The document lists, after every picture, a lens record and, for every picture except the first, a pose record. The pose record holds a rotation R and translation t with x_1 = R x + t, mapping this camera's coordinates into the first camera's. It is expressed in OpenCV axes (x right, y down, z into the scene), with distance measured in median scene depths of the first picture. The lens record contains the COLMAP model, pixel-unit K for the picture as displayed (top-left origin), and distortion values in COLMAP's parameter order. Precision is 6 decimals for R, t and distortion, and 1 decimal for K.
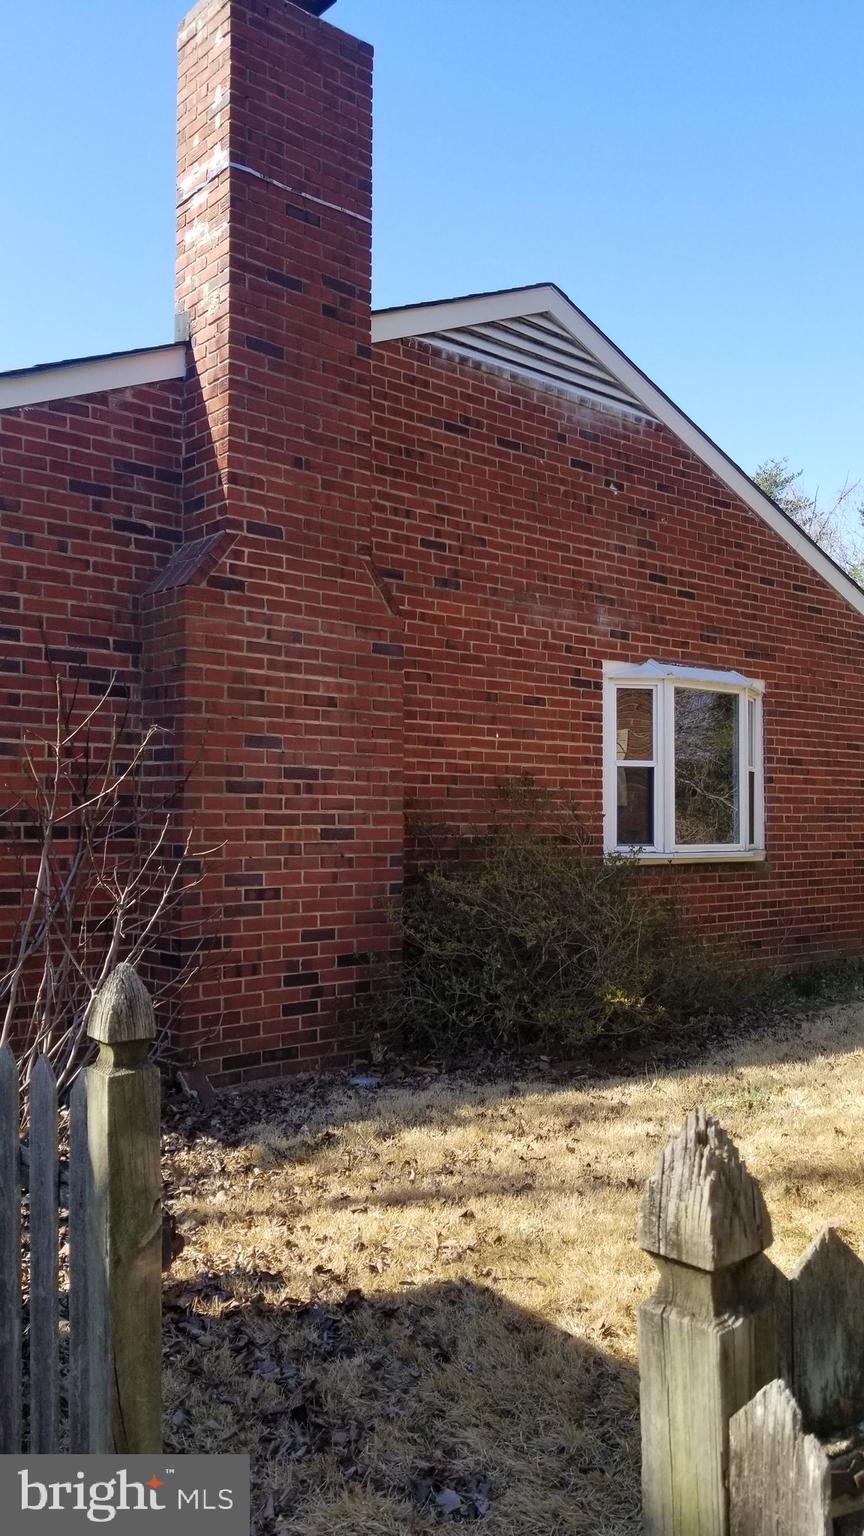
lens RADIAL K [[1196.8, 0, 448.5], [0, 1196.8, 782.4], [0, 0, 1]] dist [0.035482, -0.030029]
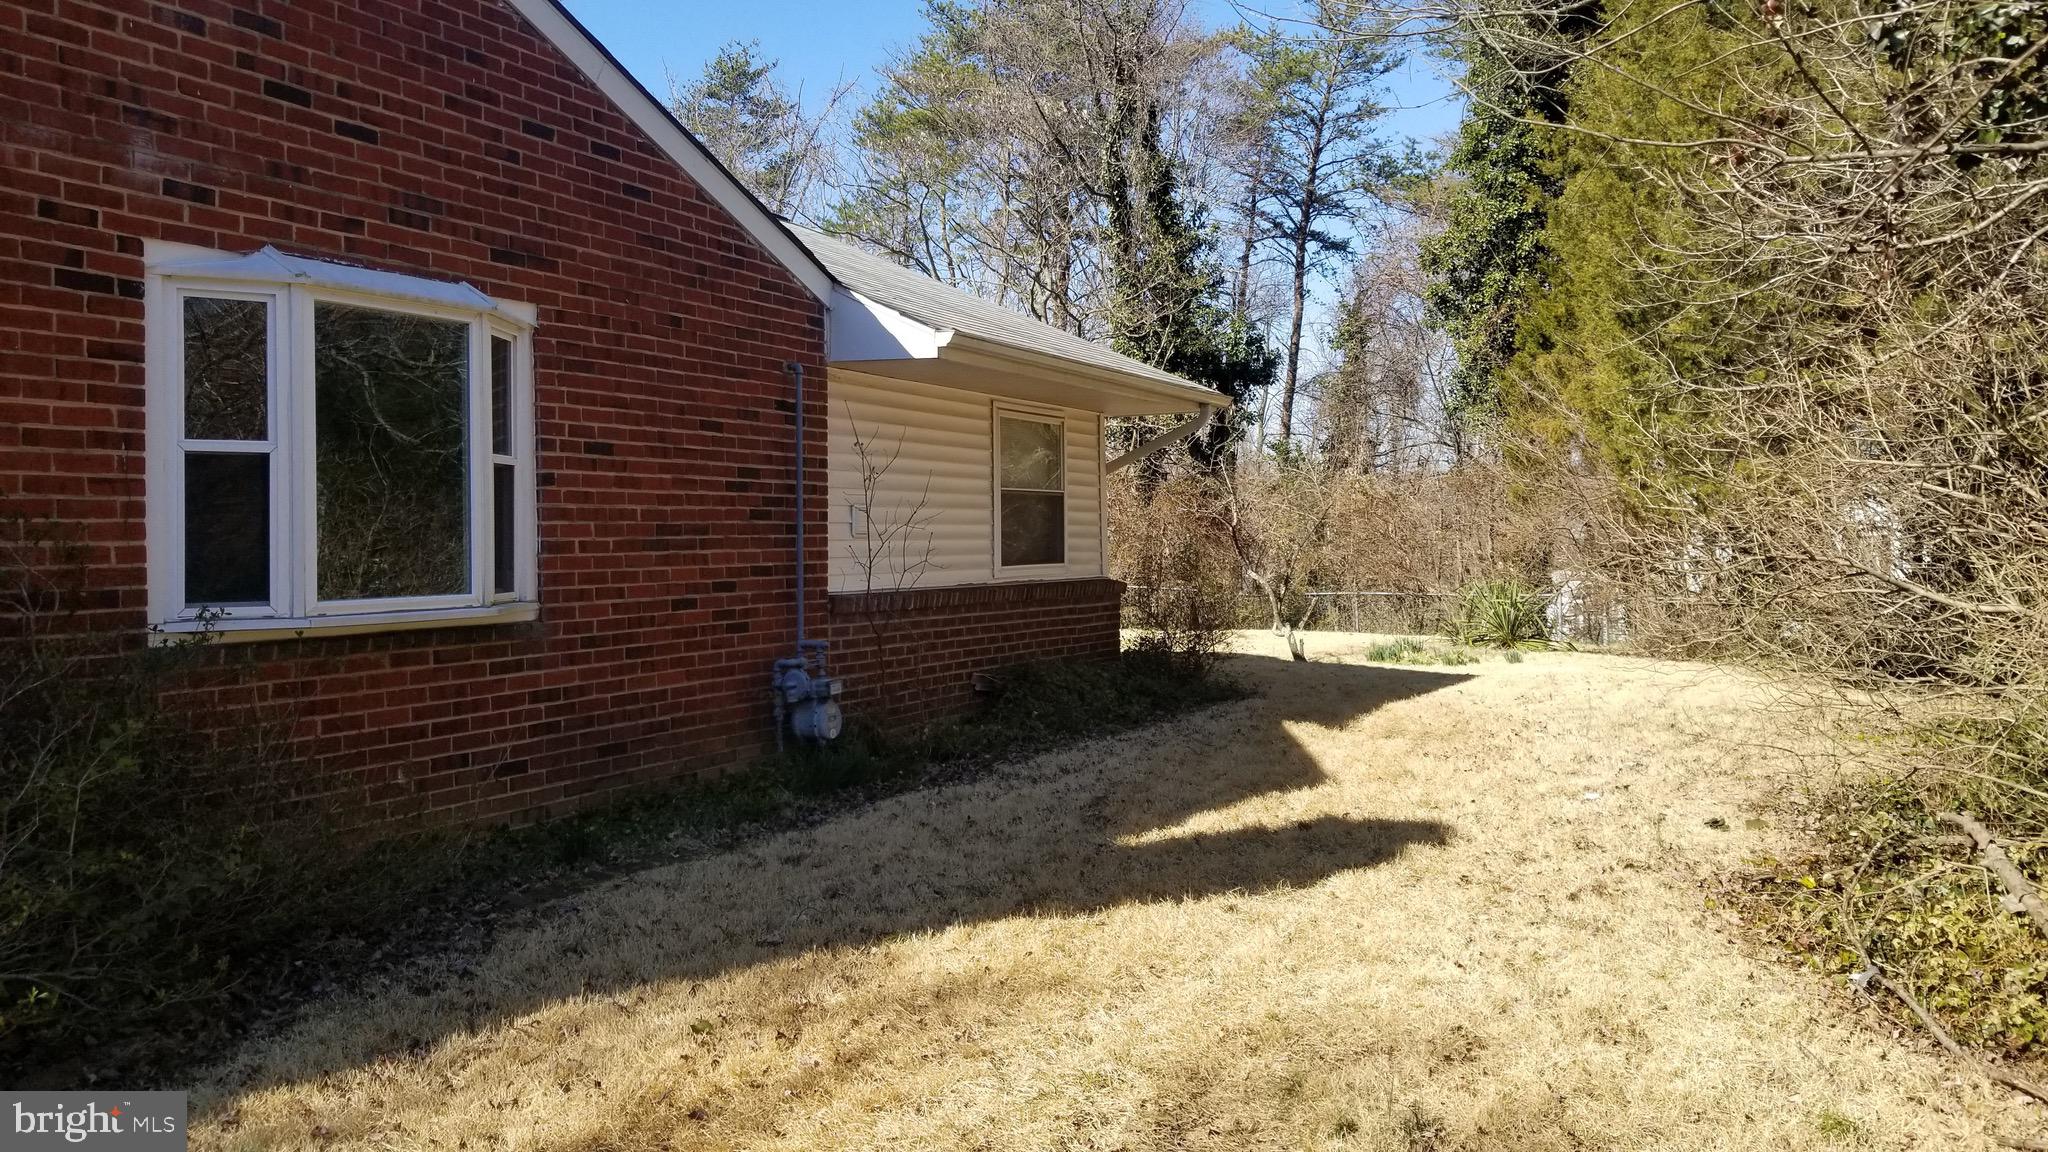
lens RADIAL K [[1595.8, 0, 1015.4], [0, 1595.8, 563.6], [0, 0, 1]] dist [0.035482, -0.030029]
pose [[0.921036, -0.022546, 0.388824, 0.175943], [0.004781, 0.998902, 0.046596, 0.003569], [-0.389448, -0.041058, 0.920133, 0.205318]]
